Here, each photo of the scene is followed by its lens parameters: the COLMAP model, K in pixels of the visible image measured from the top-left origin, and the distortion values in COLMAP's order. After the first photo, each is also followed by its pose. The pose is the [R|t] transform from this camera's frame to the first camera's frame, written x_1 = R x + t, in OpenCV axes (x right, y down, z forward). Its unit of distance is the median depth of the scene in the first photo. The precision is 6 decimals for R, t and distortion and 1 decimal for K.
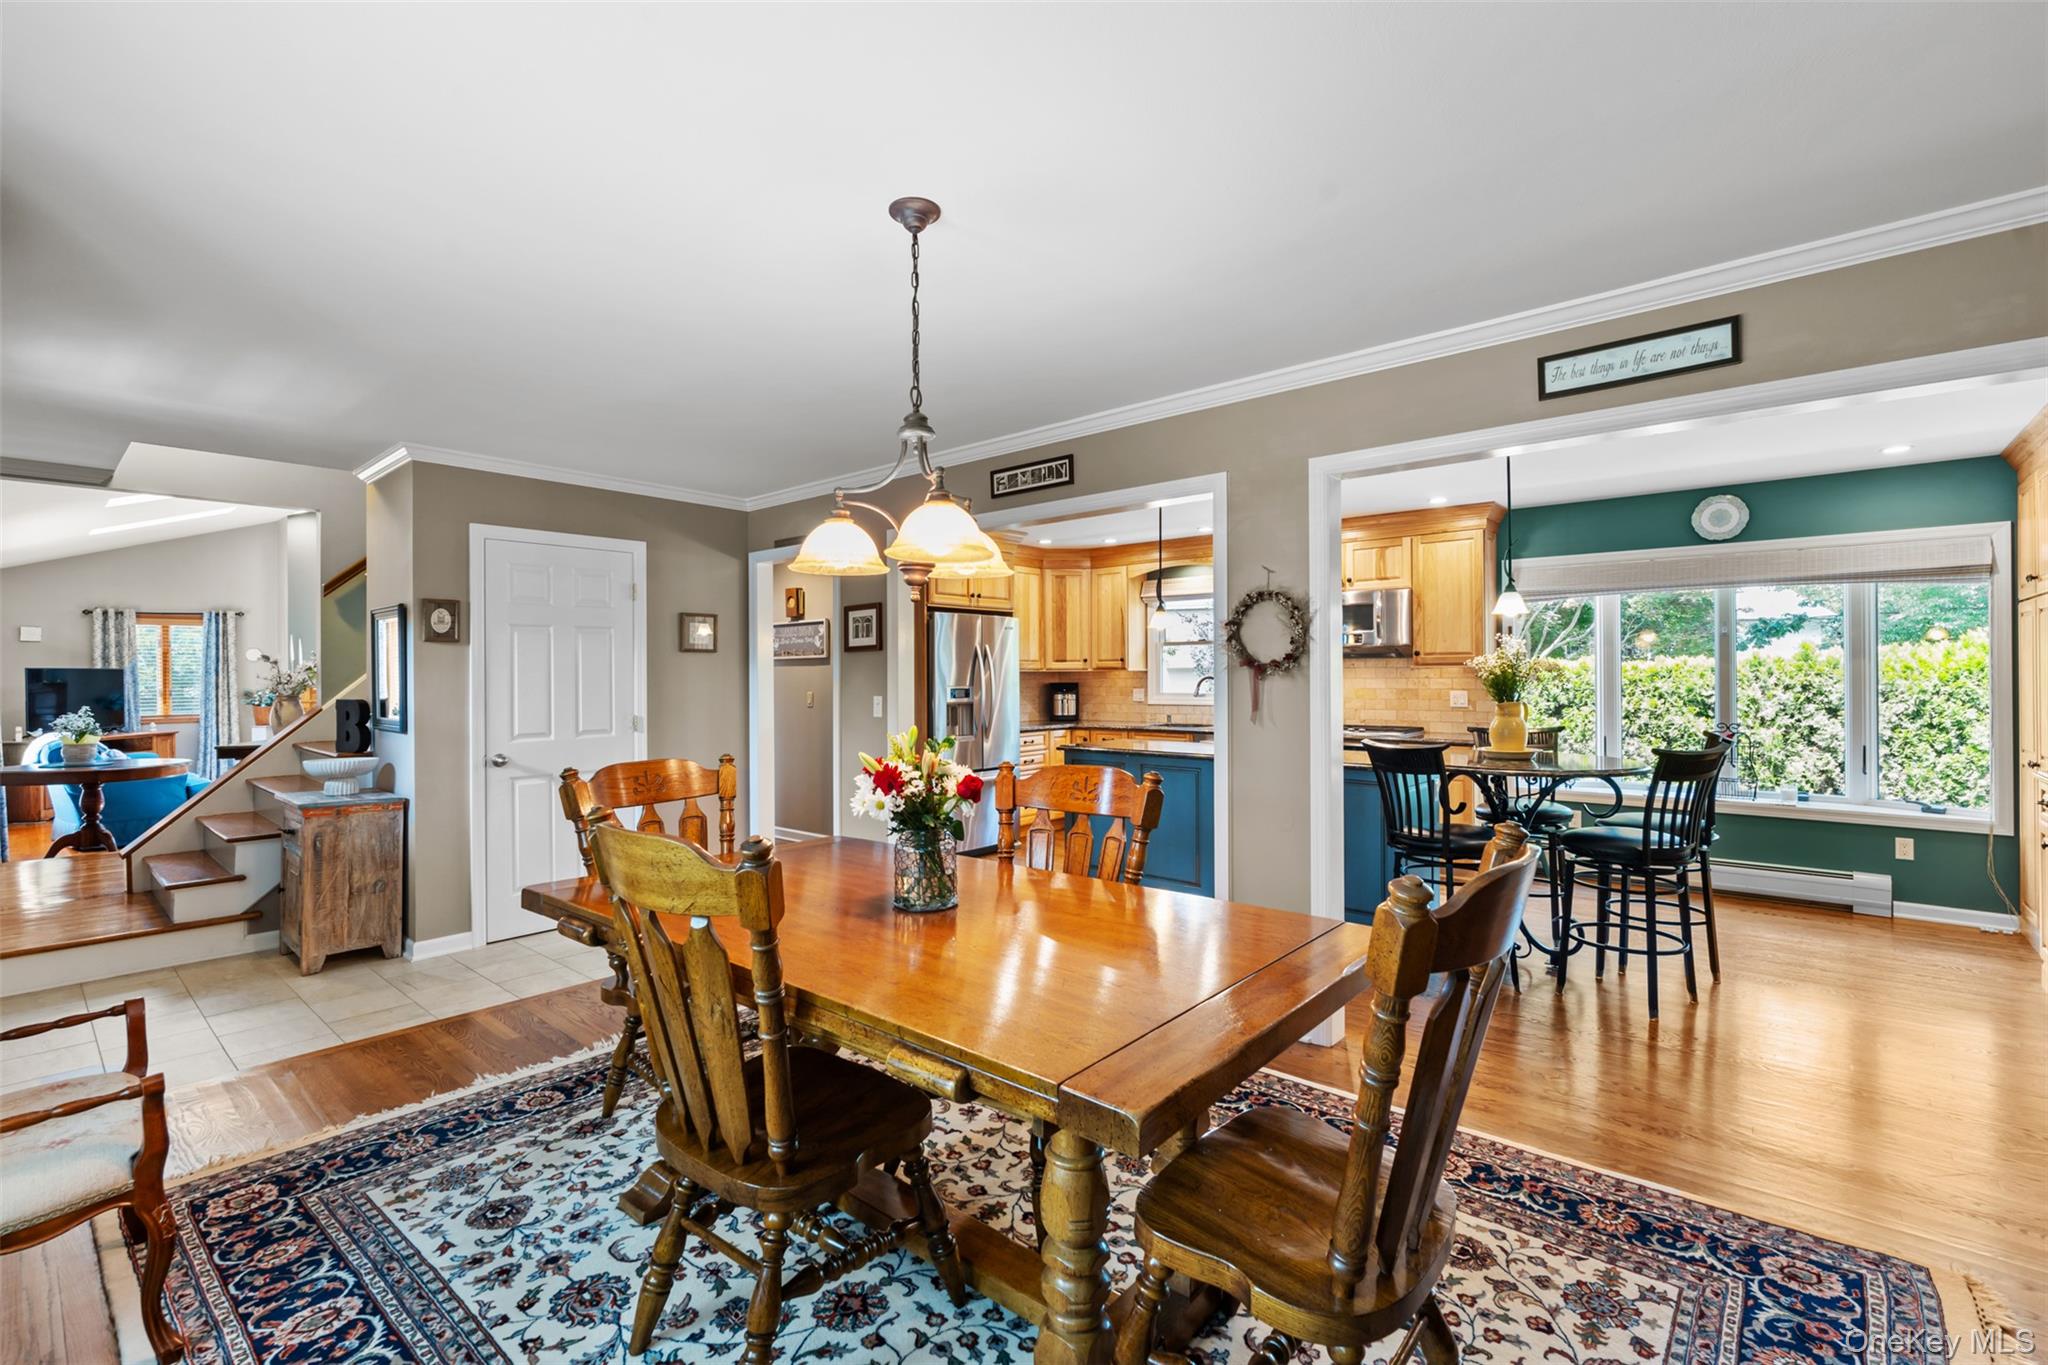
lens RADIAL K [[892.8, 0, 1023.2], [0, 892.8, 675.7], [0, 0, 1]] dist [-0.006207, -0.000042]
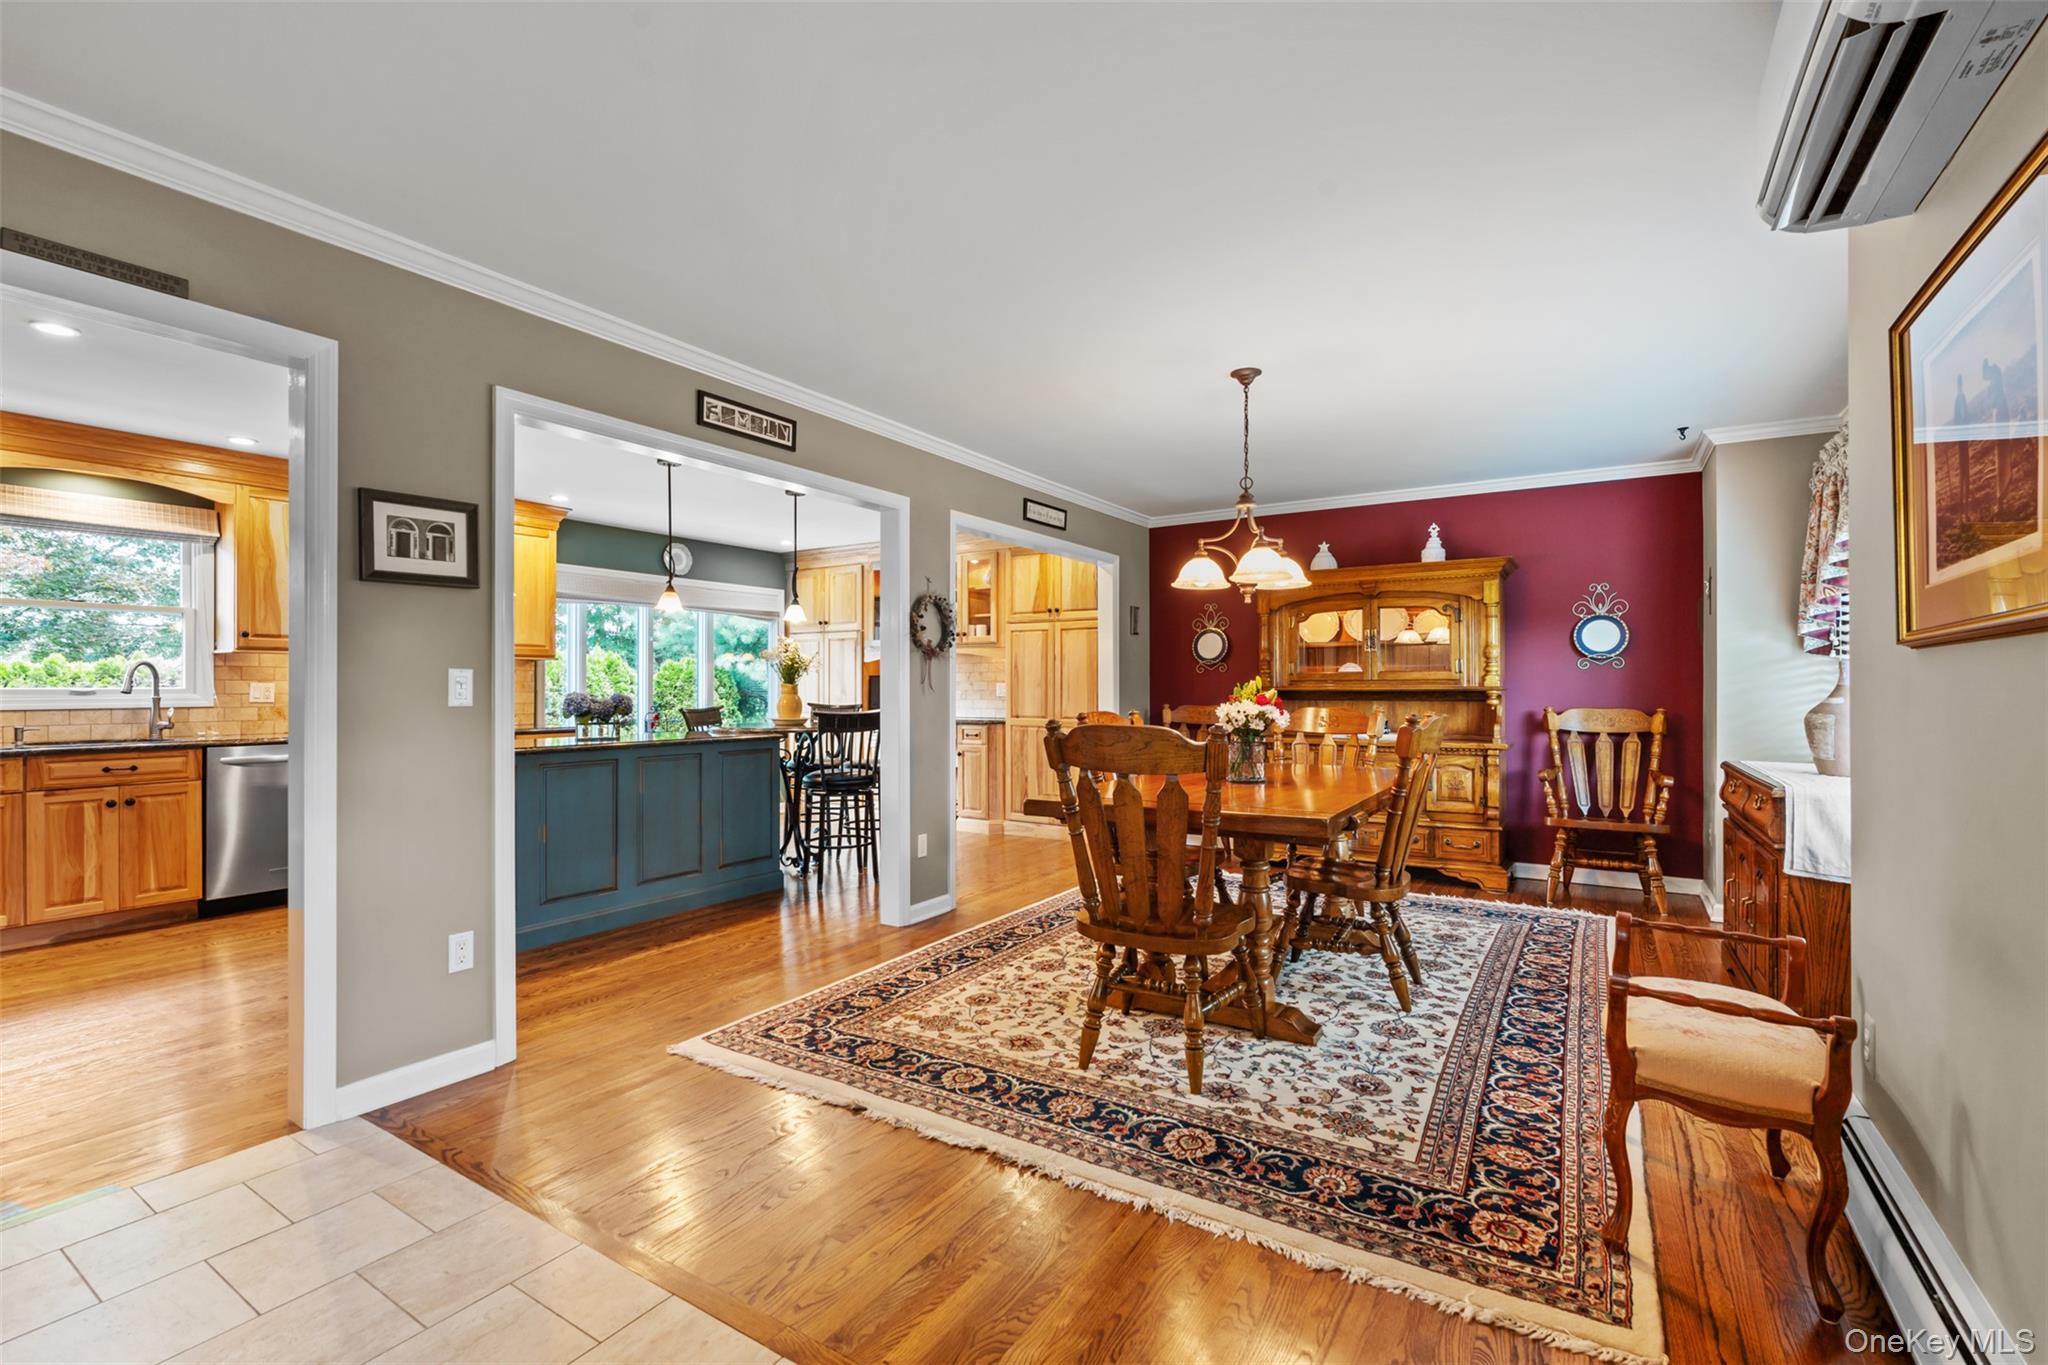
lens RADIAL K [[905.1, 0, 1017.6], [0, 905.1, 686.8], [0, 0, 1]] dist [-0.004223, 0.000106]
pose [[-0.139200, 0.007635, 0.990235, -0.603719], [0.003514, 0.999968, -0.007216, 0.030400], [-0.990258, 0.002475, -0.139223, 0.571854]]
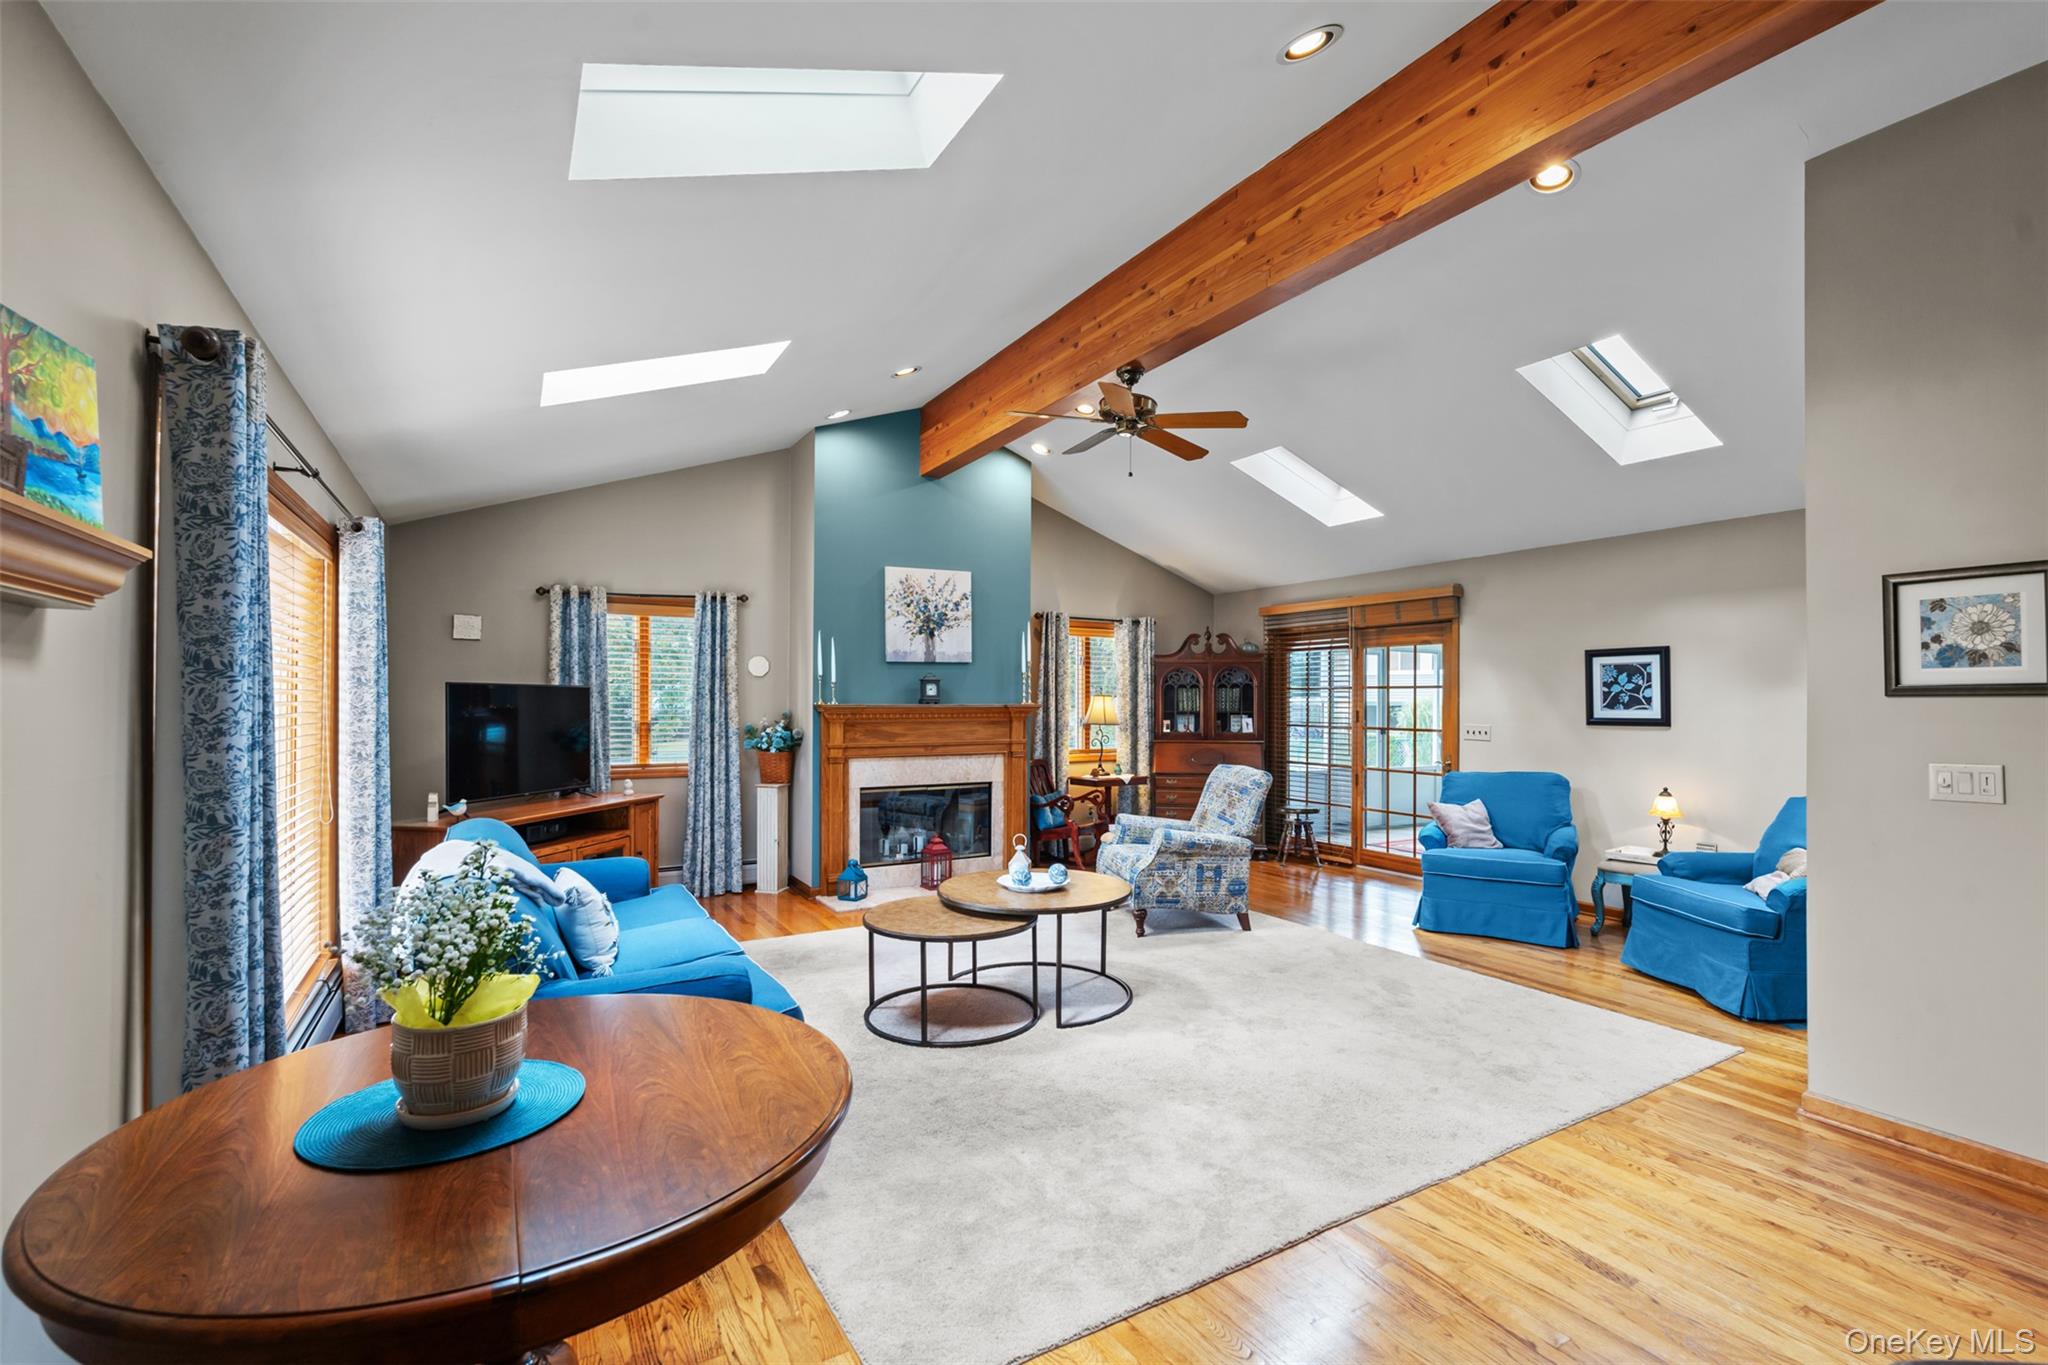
lens RADIAL K [[899.0, 0, 1021.4], [0, 899.0, 699.4], [0, 0, 1]] dist [-0.004337, 0.000298]
pose [[0.945647, 0.008480, -0.325086, -0.878801], [-0.010496, 0.999935, -0.004447, 0.000096], [0.325027, 0.007617, 0.945674, 0.846921]]
